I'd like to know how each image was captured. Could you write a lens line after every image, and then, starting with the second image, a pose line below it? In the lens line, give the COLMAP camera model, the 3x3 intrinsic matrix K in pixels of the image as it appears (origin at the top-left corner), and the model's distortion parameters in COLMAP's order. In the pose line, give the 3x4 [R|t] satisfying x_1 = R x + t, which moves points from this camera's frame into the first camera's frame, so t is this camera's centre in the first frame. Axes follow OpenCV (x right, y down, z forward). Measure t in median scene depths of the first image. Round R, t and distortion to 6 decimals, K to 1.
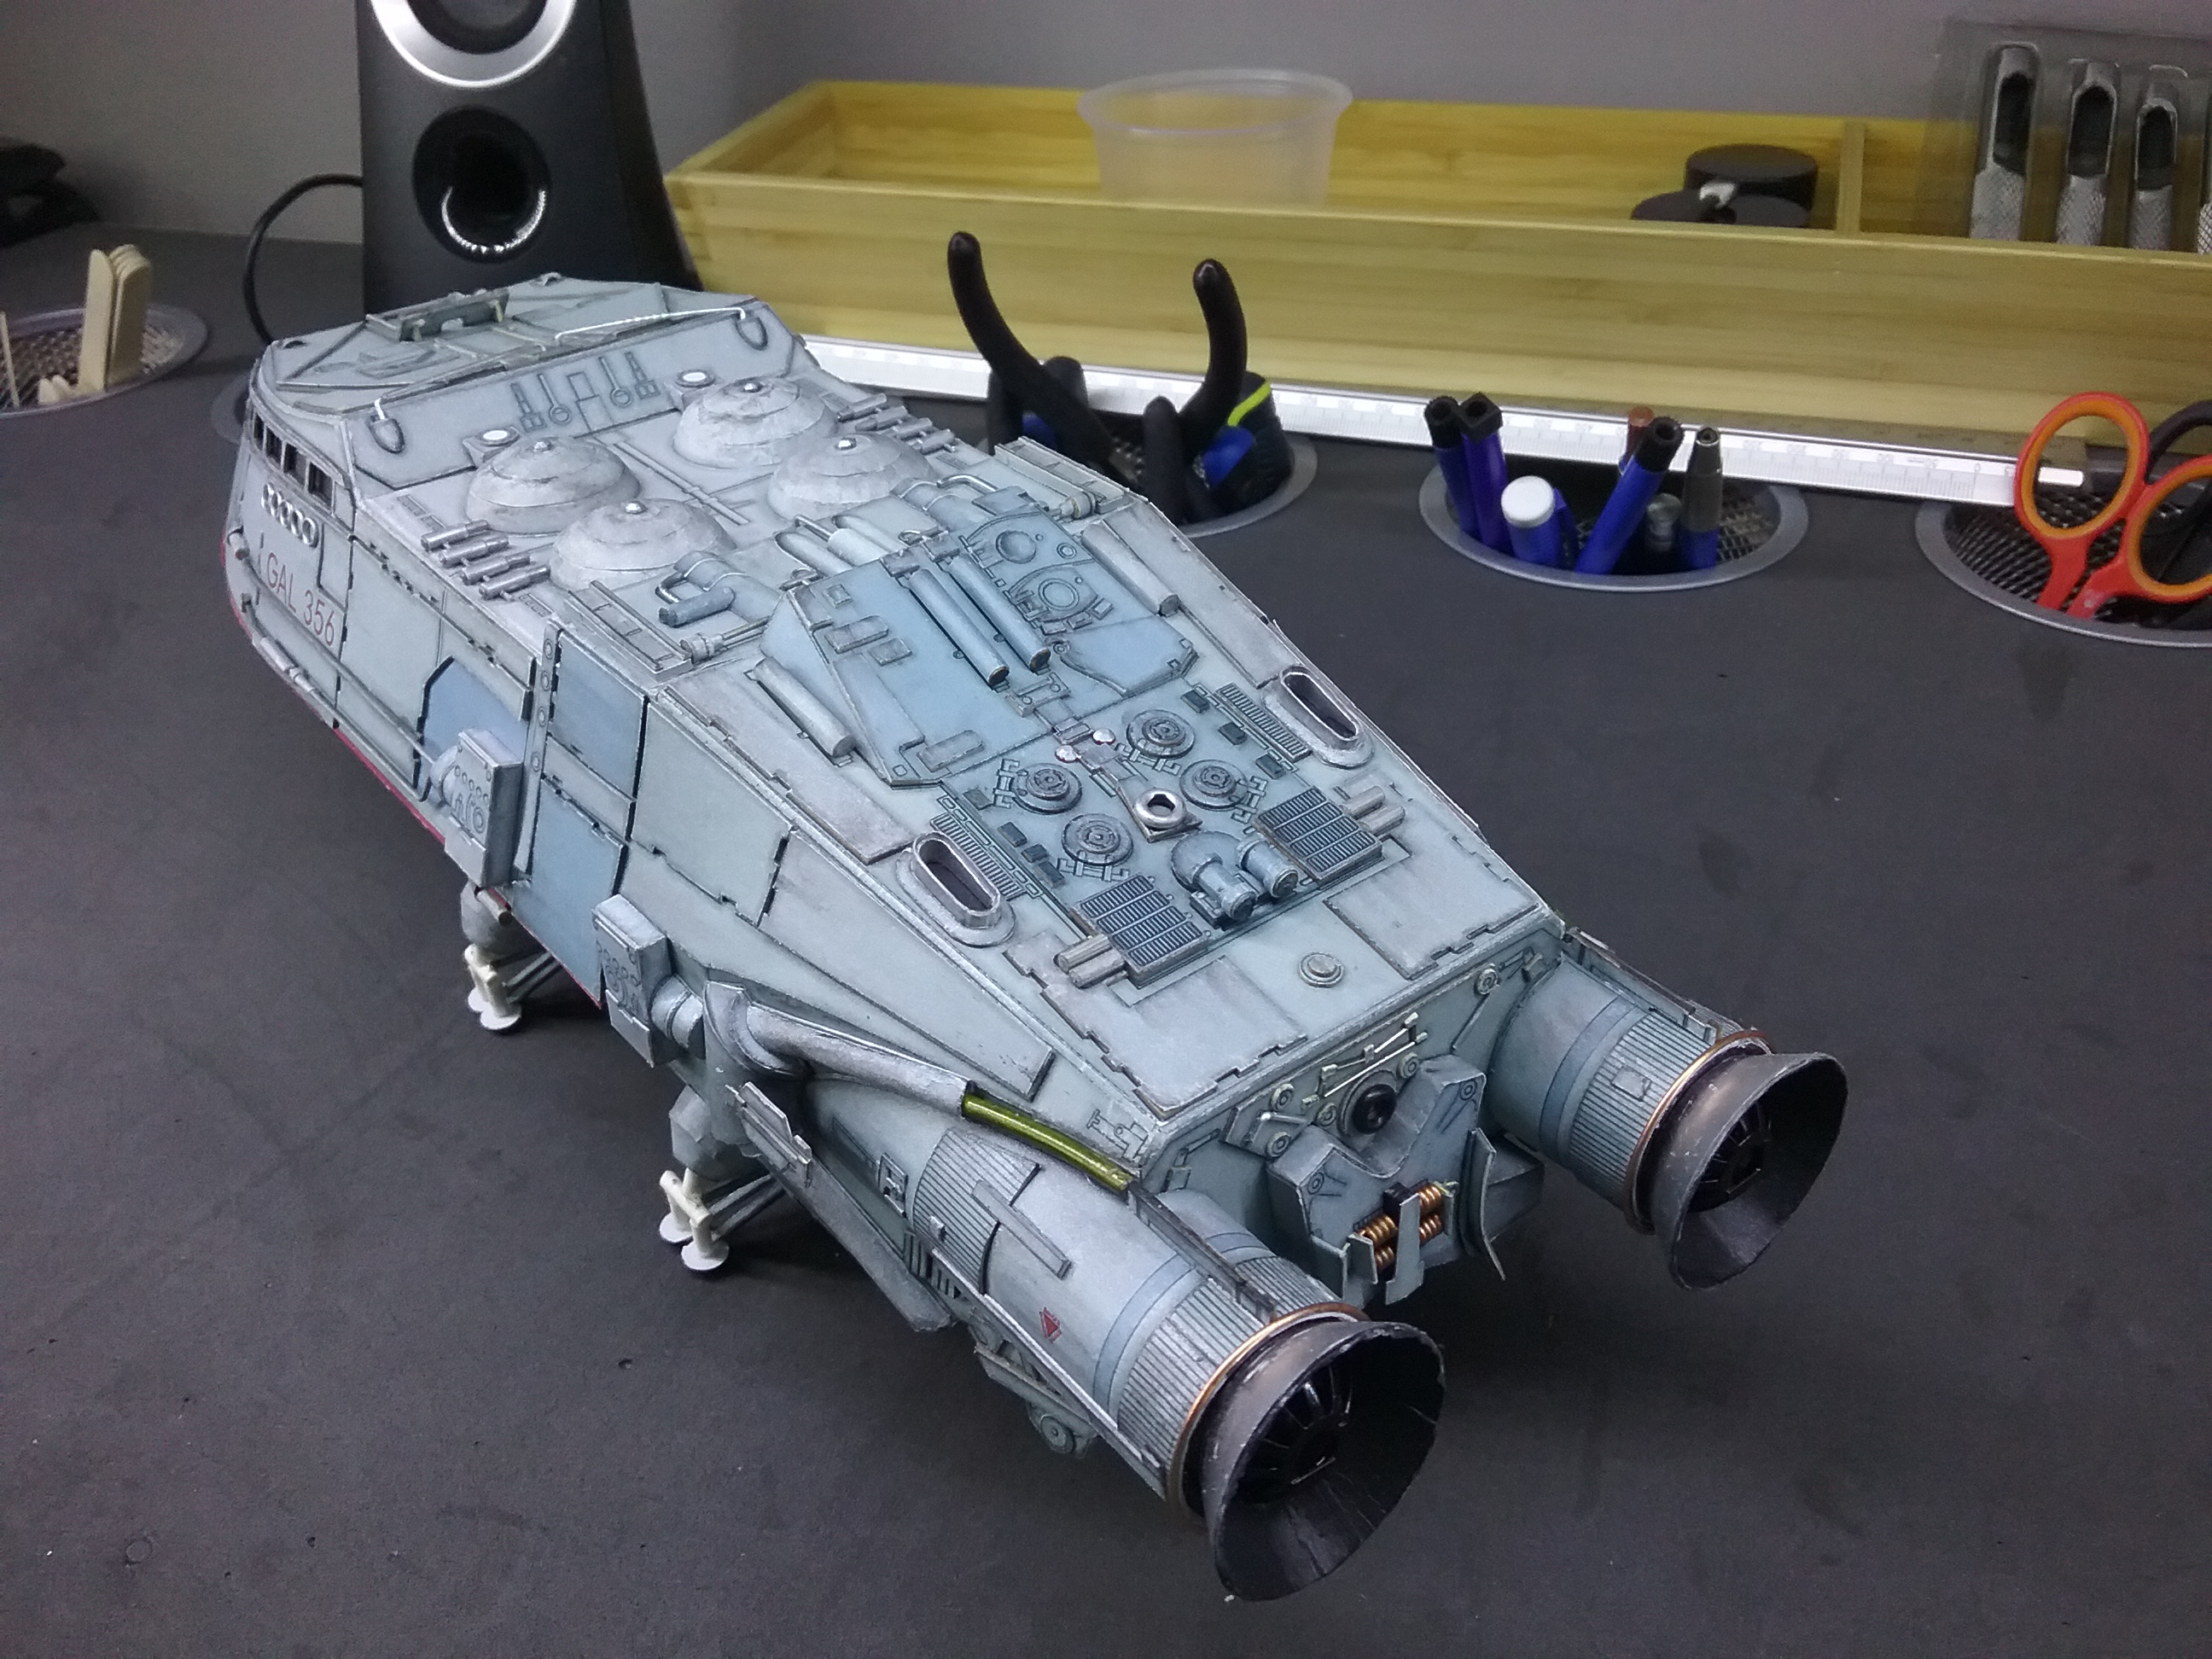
lens RADIAL K [[2081.7, 0, 1085.2], [0, 2081.7, 837.1], [0, 0, 1]] dist [0.059719, -0.160541]
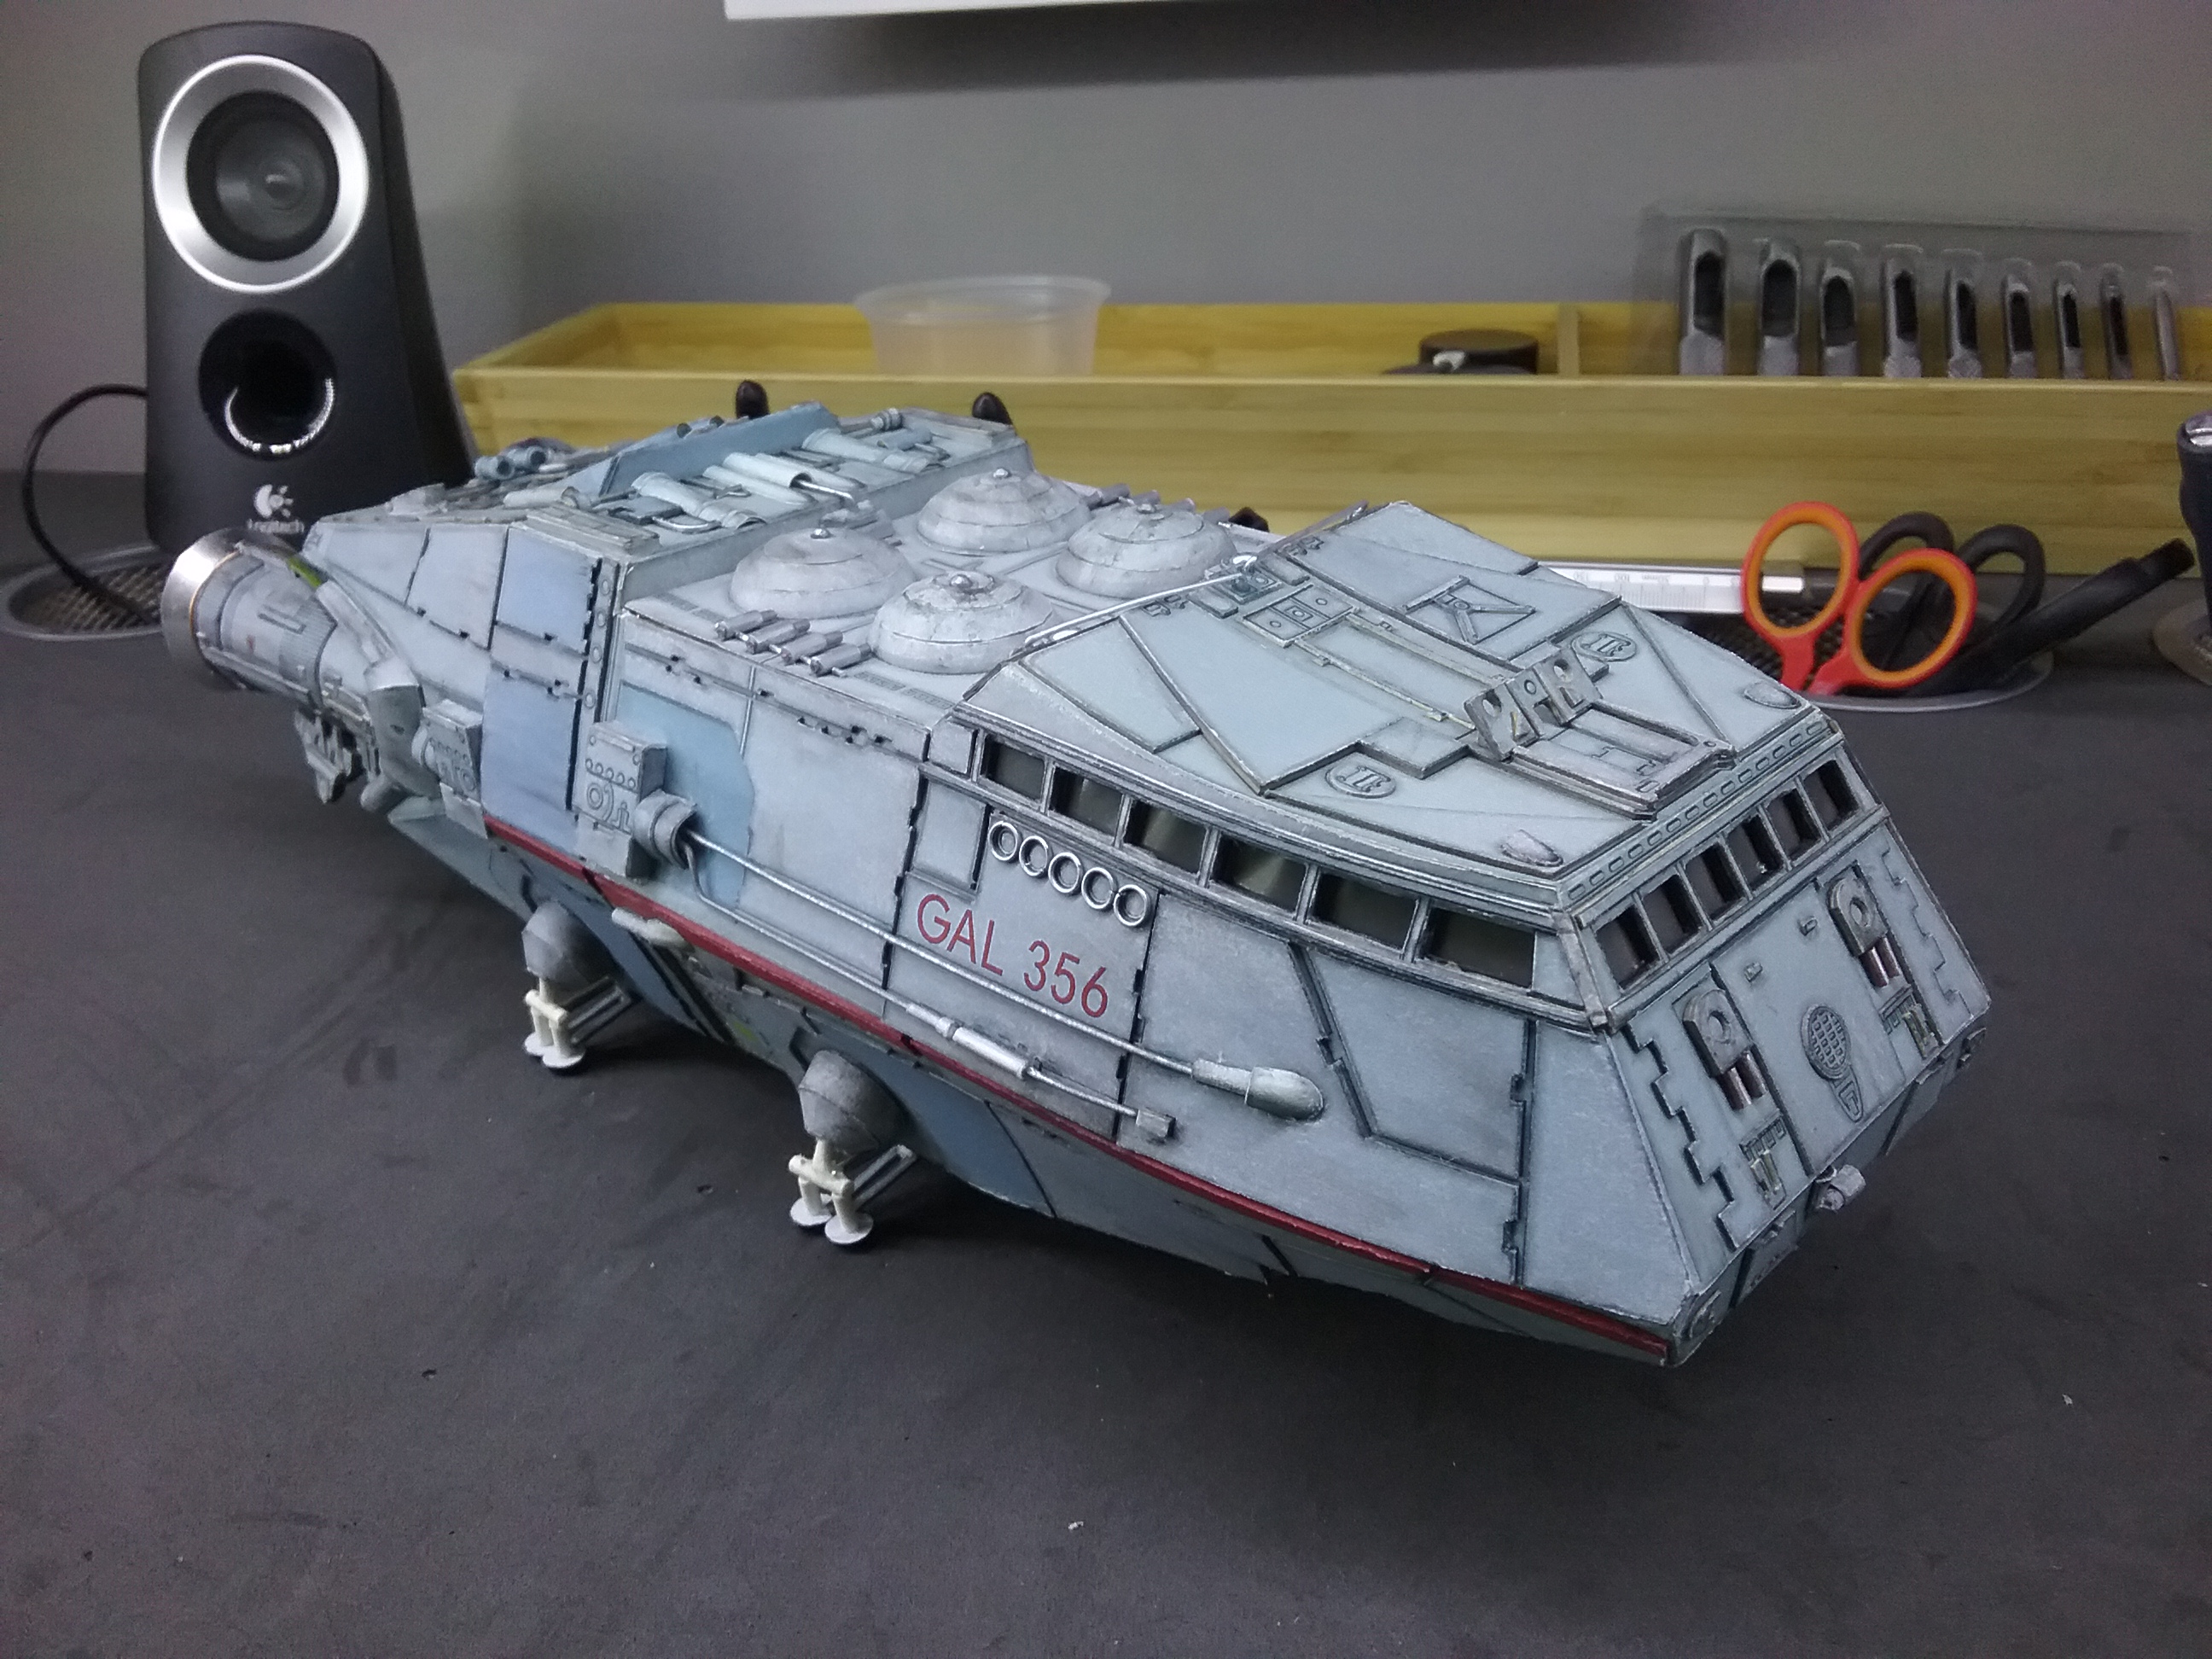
lens RADIAL K [[2081.7, 0, 1085.2], [0, 2081.7, 837.1], [0, 0, 1]] dist [0.059719, -0.160541]
pose [[0.993861, -0.035093, 0.104919, -0.008380], [0.052066, 0.985134, -0.163705, 0.104775], [-0.097615, 0.168163, 0.980914, -0.002178]]
